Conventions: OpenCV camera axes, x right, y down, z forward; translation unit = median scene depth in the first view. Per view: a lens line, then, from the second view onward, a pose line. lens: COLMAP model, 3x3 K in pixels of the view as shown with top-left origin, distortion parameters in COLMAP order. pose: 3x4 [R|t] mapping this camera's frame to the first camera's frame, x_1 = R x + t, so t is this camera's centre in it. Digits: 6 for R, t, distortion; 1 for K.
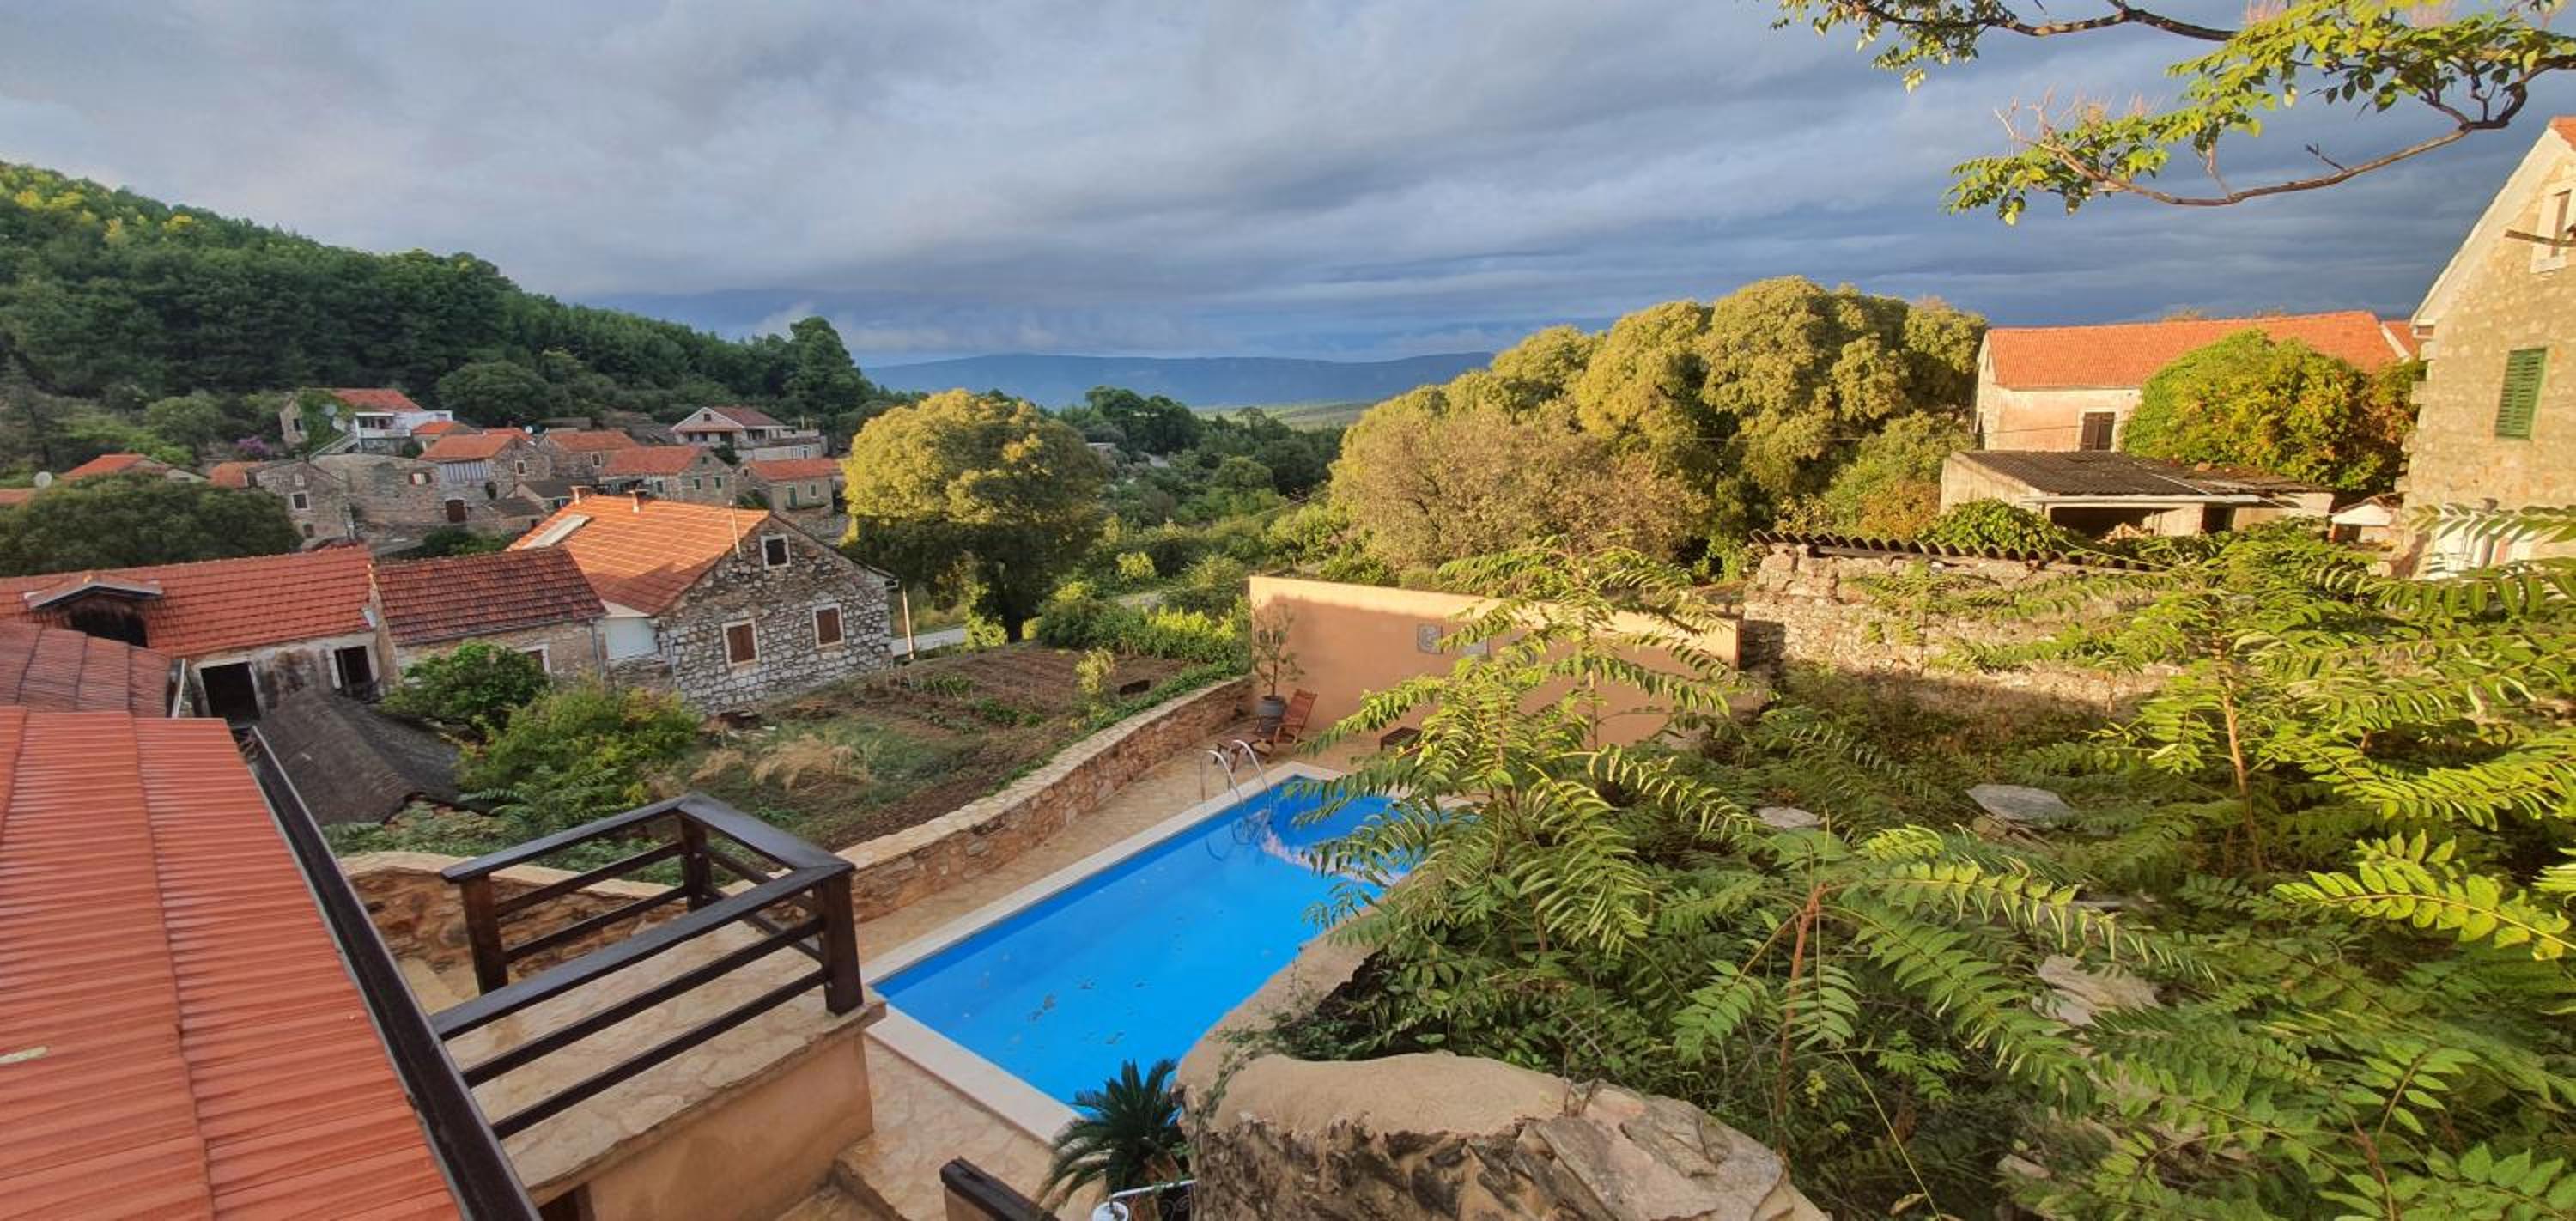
lens RADIAL K [[1030.9, 0, 1288.0], [0, 1030.9, 610.5], [0, 0, 1]] dist [-0.000044, -0.000037]
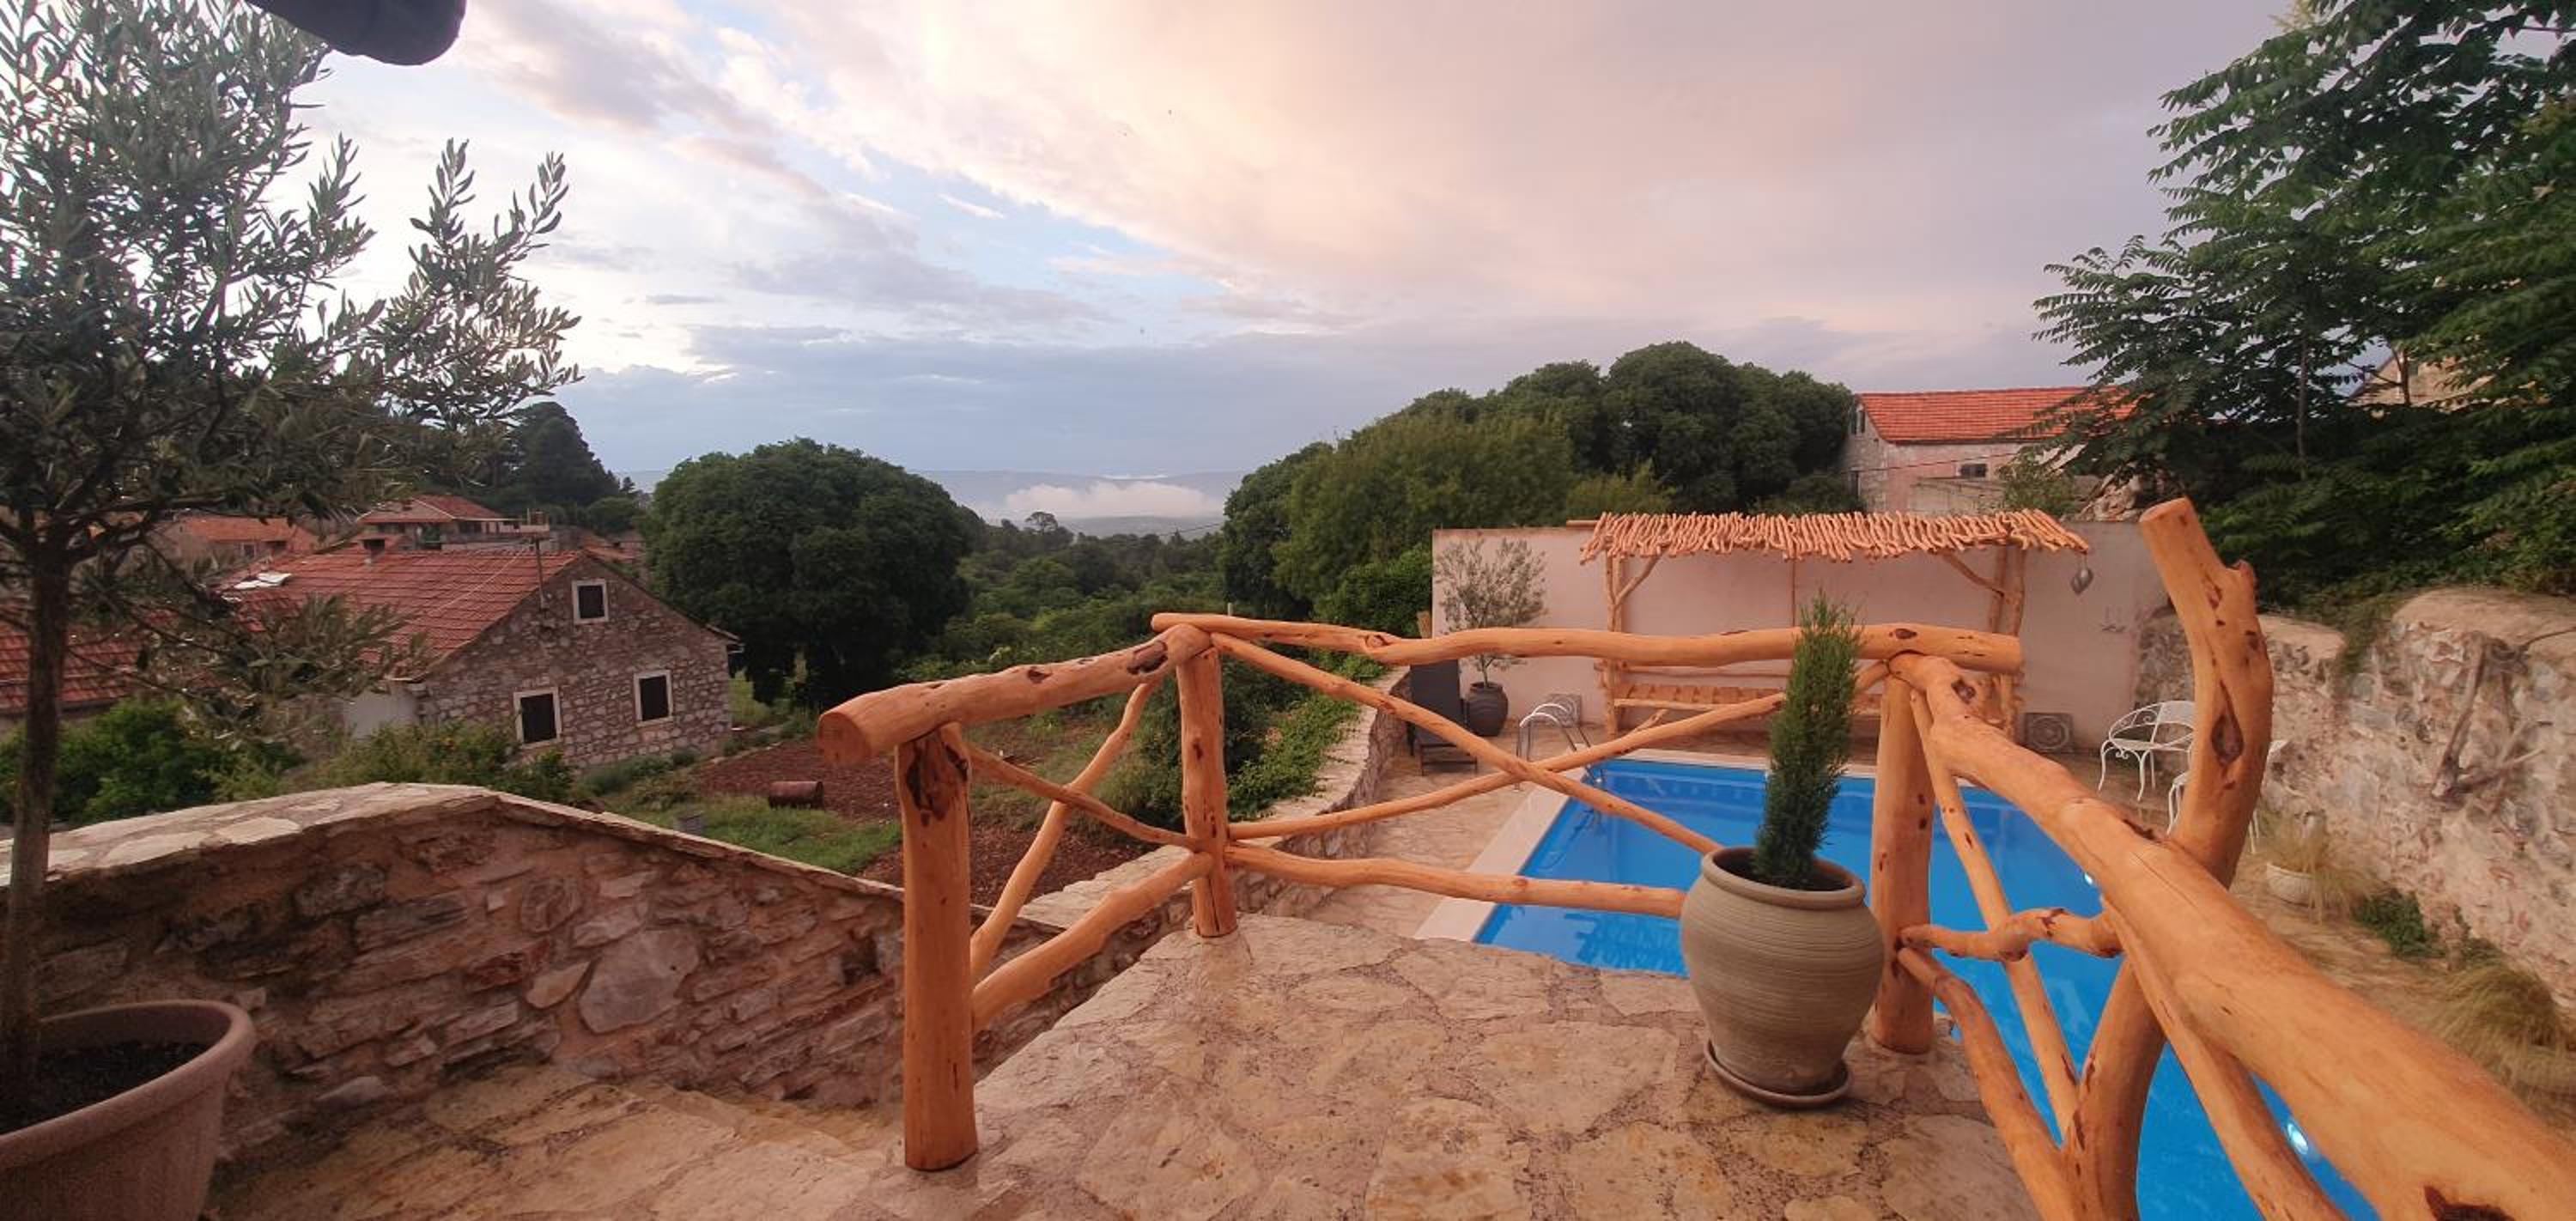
lens RADIAL K [[1030.9, 0, 1288.0], [0, 1030.9, 610.5], [0, 0, 1]] dist [-0.000044, -0.000037]
pose [[0.977513, -0.005539, 0.210803, -0.139126], [0.028441, 0.993984, -0.105766, 0.047192], [-0.208949, 0.109383, 0.971790, 0.120003]]
